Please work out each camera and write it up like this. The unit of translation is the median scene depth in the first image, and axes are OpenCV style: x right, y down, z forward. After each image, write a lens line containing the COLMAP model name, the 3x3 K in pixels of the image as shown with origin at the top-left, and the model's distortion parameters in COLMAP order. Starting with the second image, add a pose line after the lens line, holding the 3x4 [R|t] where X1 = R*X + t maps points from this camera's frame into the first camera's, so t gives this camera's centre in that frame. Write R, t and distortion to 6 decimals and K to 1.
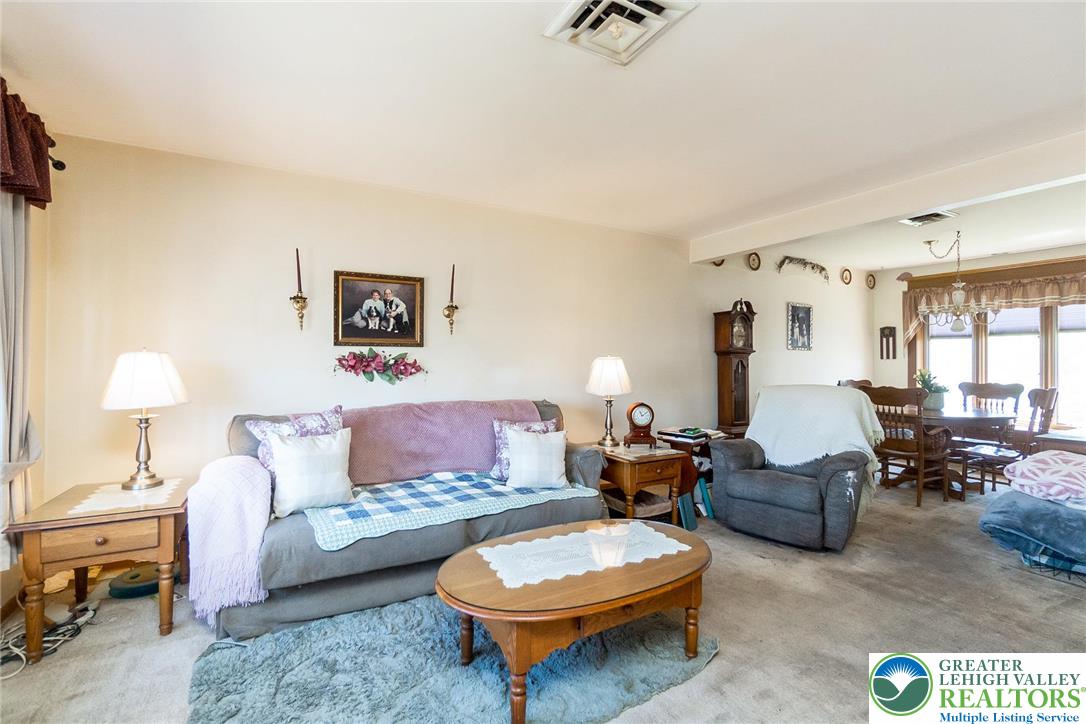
lens RADIAL K [[484.7, 0, 540.7], [0, 484.7, 365.9], [0, 0, 1]] dist [-0.001783, -0.000058]
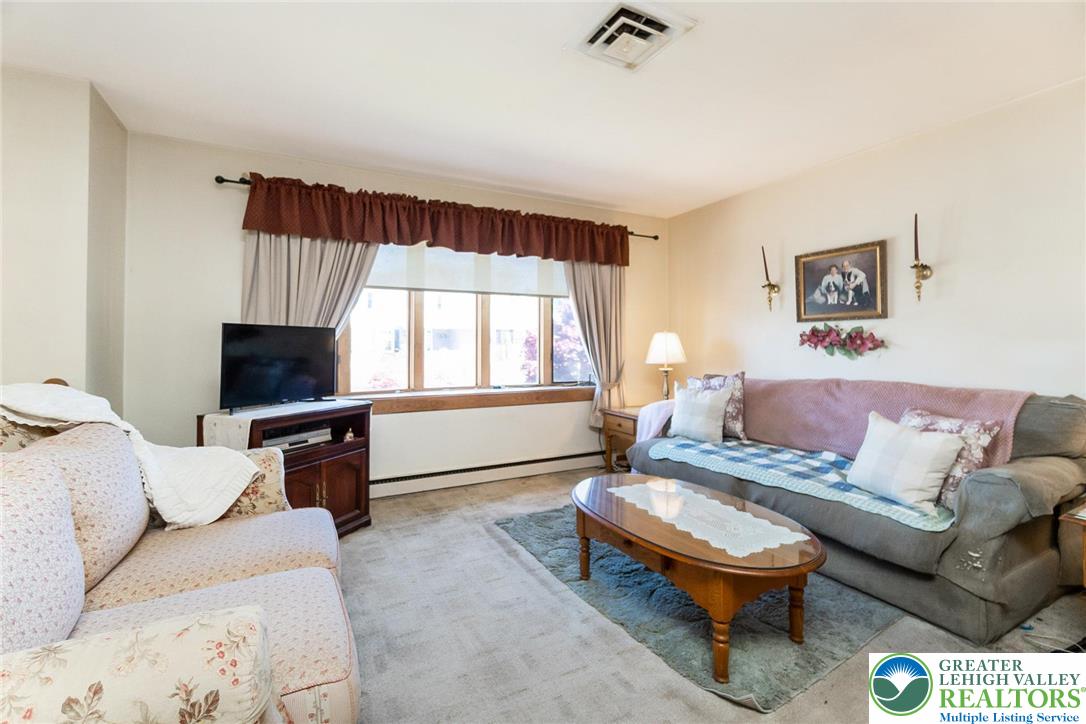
lens RADIAL K [[484.7, 0, 541.2], [0, 484.7, 350.8], [0, 0, 1]] dist [-0.001783, -0.000058]
pose [[-0.032142, 0.005950, -0.999466, 0.679620], [-0.014968, 0.999867, 0.006434, 0.023973], [0.999371, 0.015166, -0.032048, 0.426944]]
